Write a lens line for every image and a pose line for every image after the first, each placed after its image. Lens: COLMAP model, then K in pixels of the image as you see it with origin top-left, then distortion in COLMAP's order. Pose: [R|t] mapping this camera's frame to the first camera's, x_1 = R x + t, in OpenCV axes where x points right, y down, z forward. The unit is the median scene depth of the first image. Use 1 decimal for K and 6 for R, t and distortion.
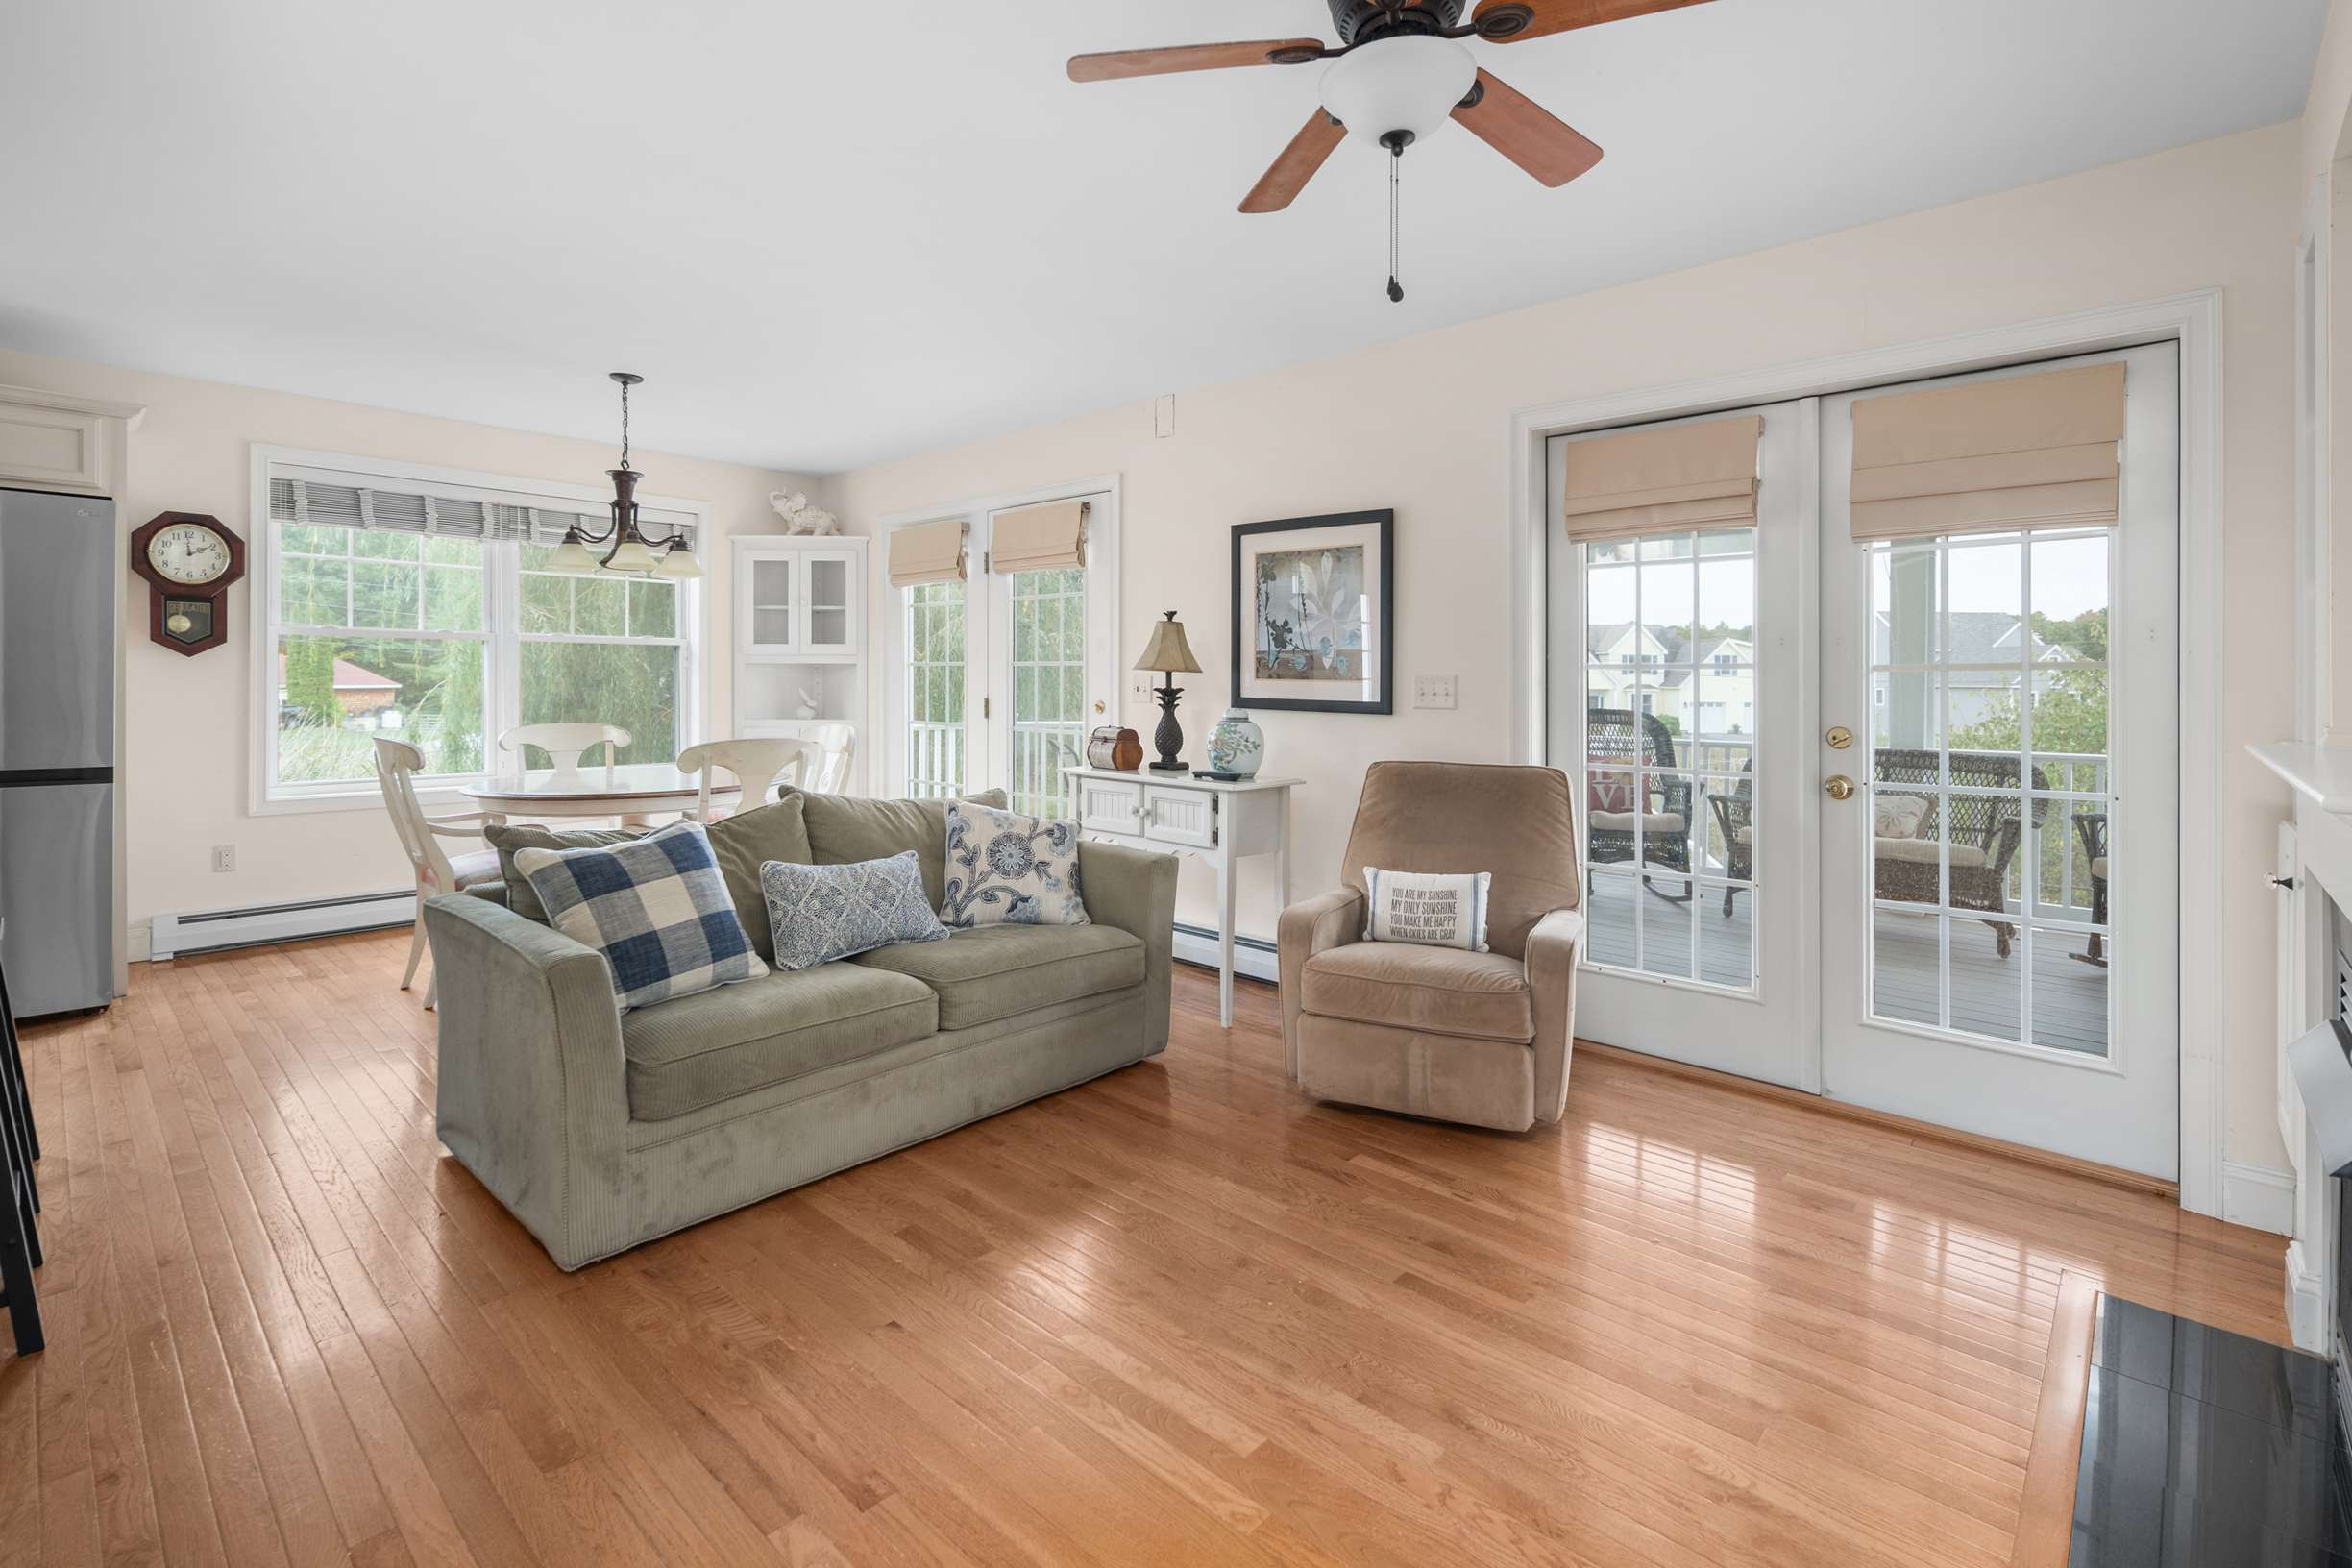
lens RADIAL K [[1061.9, 0, 1143.5], [0, 1061.9, 687.1], [0, 0, 1]] dist [0.008846, -0.000280]
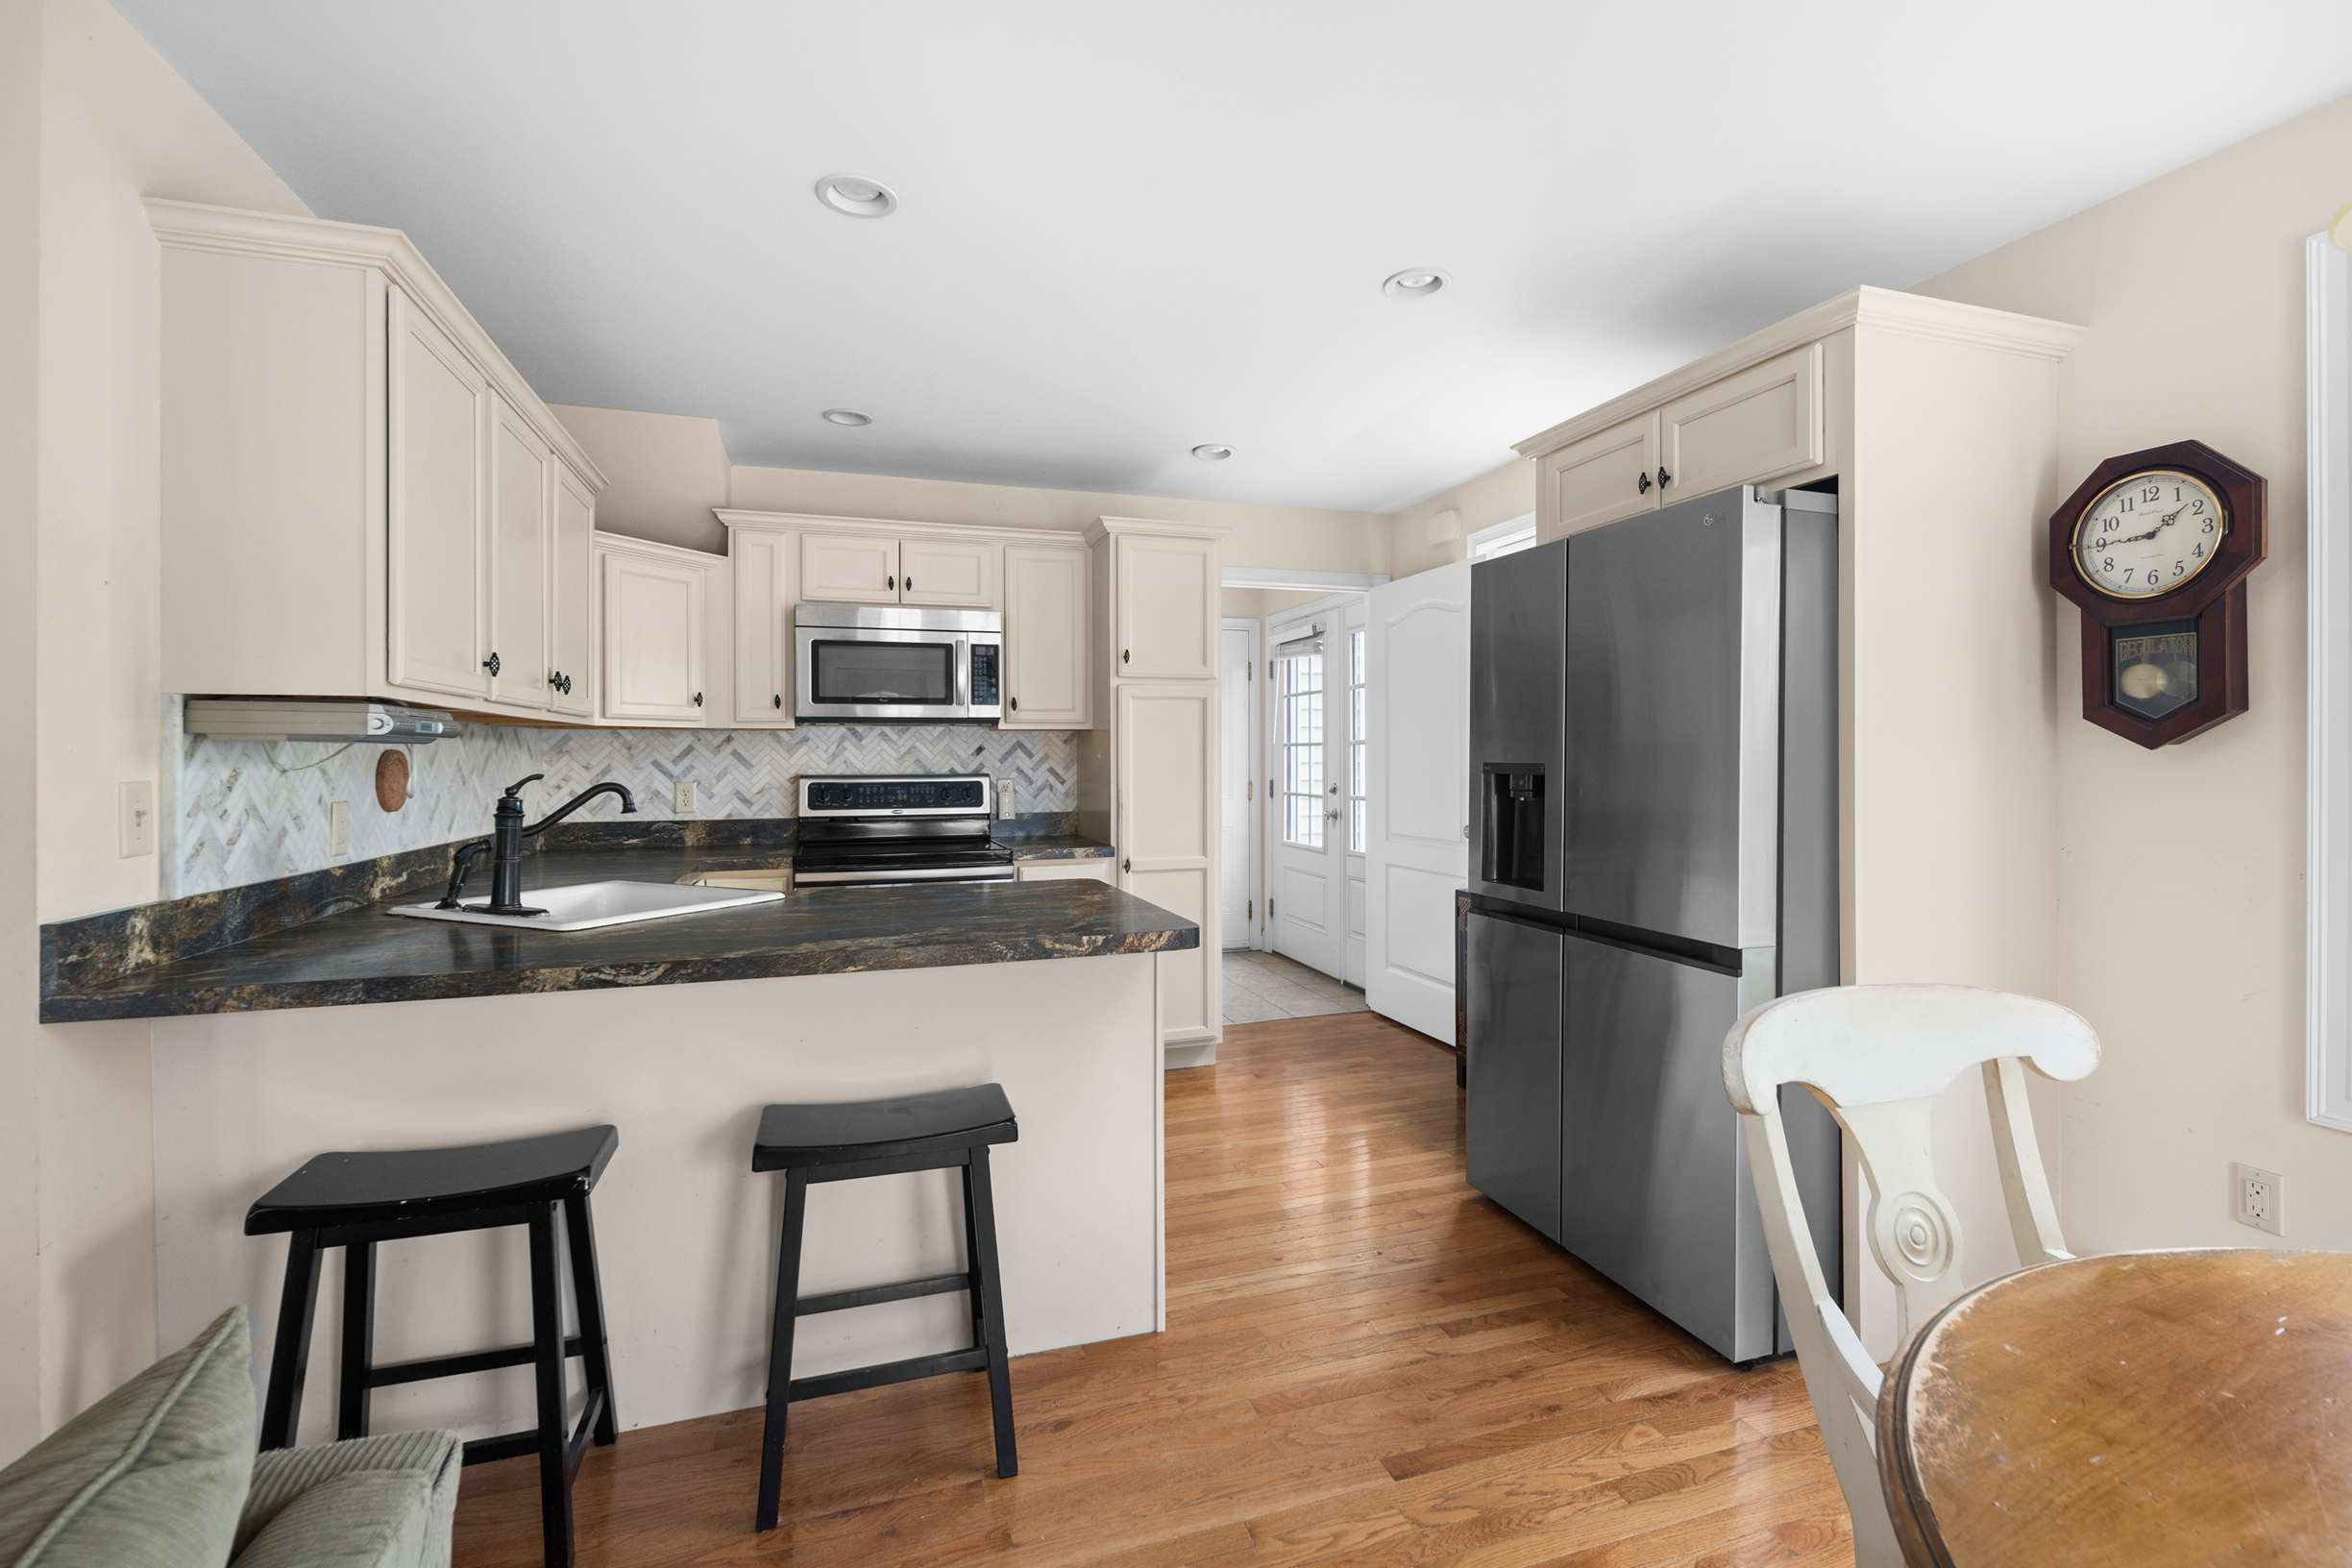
lens RADIAL K [[1029.0, 0, 1185.6], [0, 1029.0, 761.6], [0, 0, 1]] dist [0.008257, -0.000882]
pose [[-0.461768, -0.001757, -0.886999, -0.294864], [-0.002697, 0.999996, -0.000577, -0.022270], [0.886996, 0.002126, -0.461771, 0.874885]]
